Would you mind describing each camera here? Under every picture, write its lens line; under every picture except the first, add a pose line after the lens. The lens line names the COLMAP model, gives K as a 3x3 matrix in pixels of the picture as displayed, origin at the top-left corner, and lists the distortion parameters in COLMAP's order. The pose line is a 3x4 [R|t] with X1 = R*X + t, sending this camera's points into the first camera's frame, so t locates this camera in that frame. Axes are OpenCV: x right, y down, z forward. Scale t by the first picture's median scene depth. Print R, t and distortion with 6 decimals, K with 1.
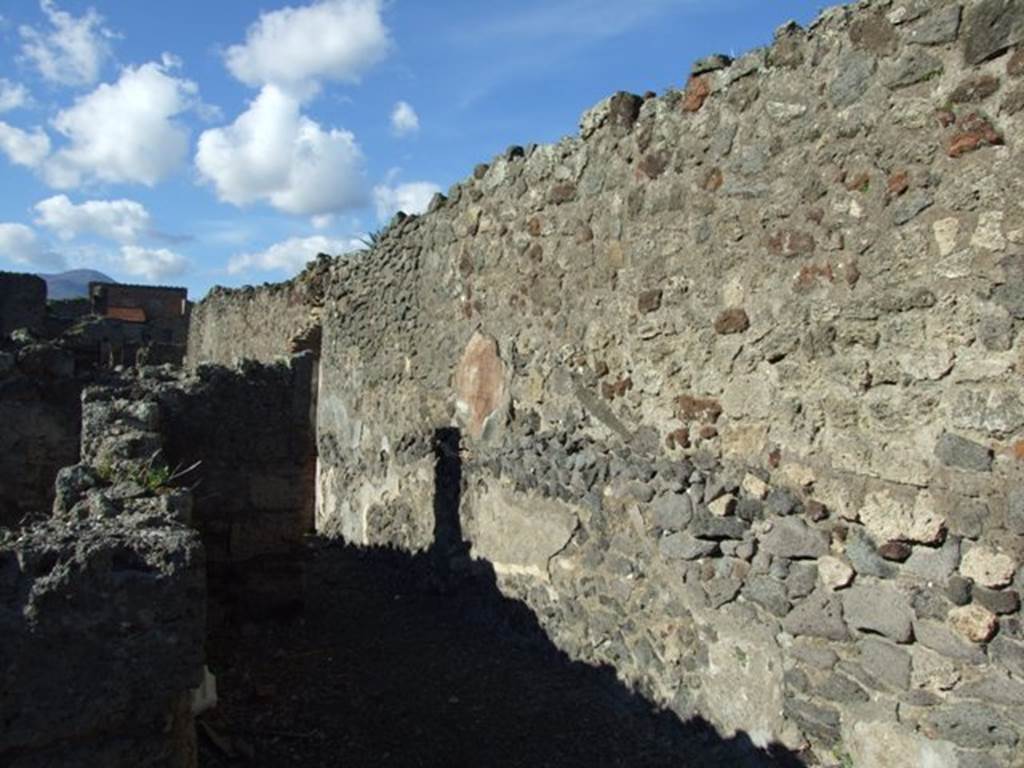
lens RADIAL K [[821.0, 0, 512.7], [0, 821.0, 382.8], [0, 0, 1]] dist [-0.058775, 0.052030]
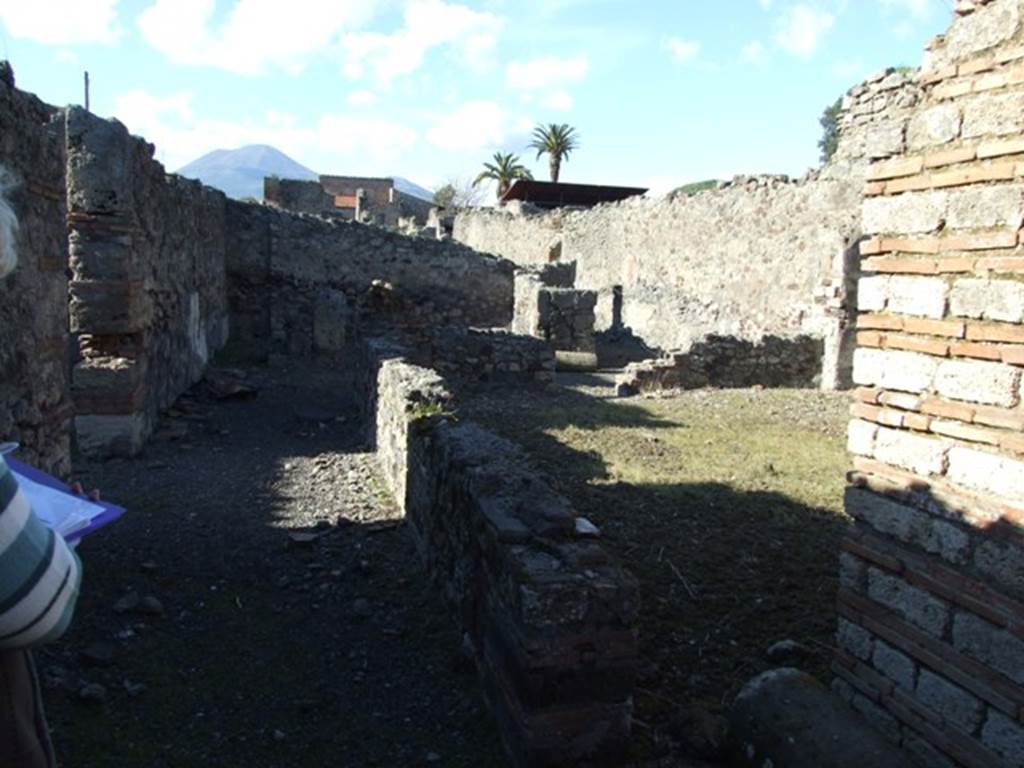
lens RADIAL K [[821.0, 0, 513.0], [0, 821.0, 376.5], [0, 0, 1]] dist [-0.058775, 0.052030]
pose [[0.982257, 0.039106, -0.183417, 0.134075], [-0.012161, 0.989241, 0.145792, -0.057571], [0.187145, -0.140974, 0.972164, -2.587023]]
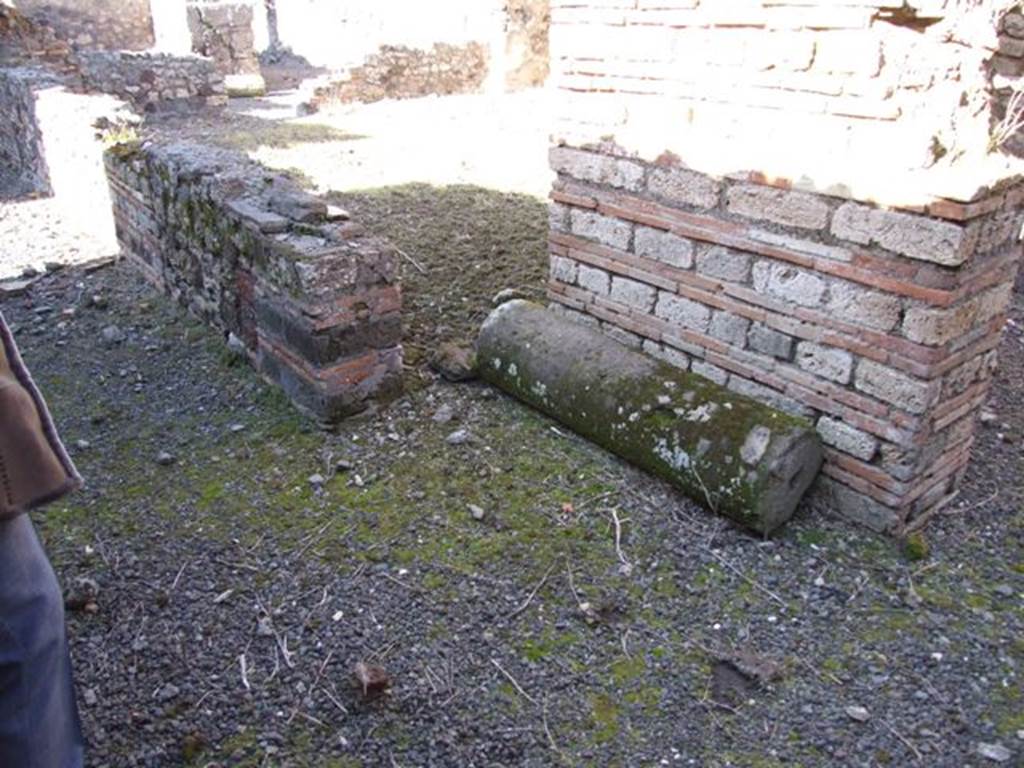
lens RADIAL K [[821.0, 0, 512.1], [0, 821.0, 376.7], [0, 0, 1]] dist [-0.058775, 0.052030]
pose [[0.975445, -0.102184, 0.195105, 0.043273], [0.003312, 0.892563, 0.450910, -0.033188], [-0.220220, -0.439191, 0.870985, -2.741462]]
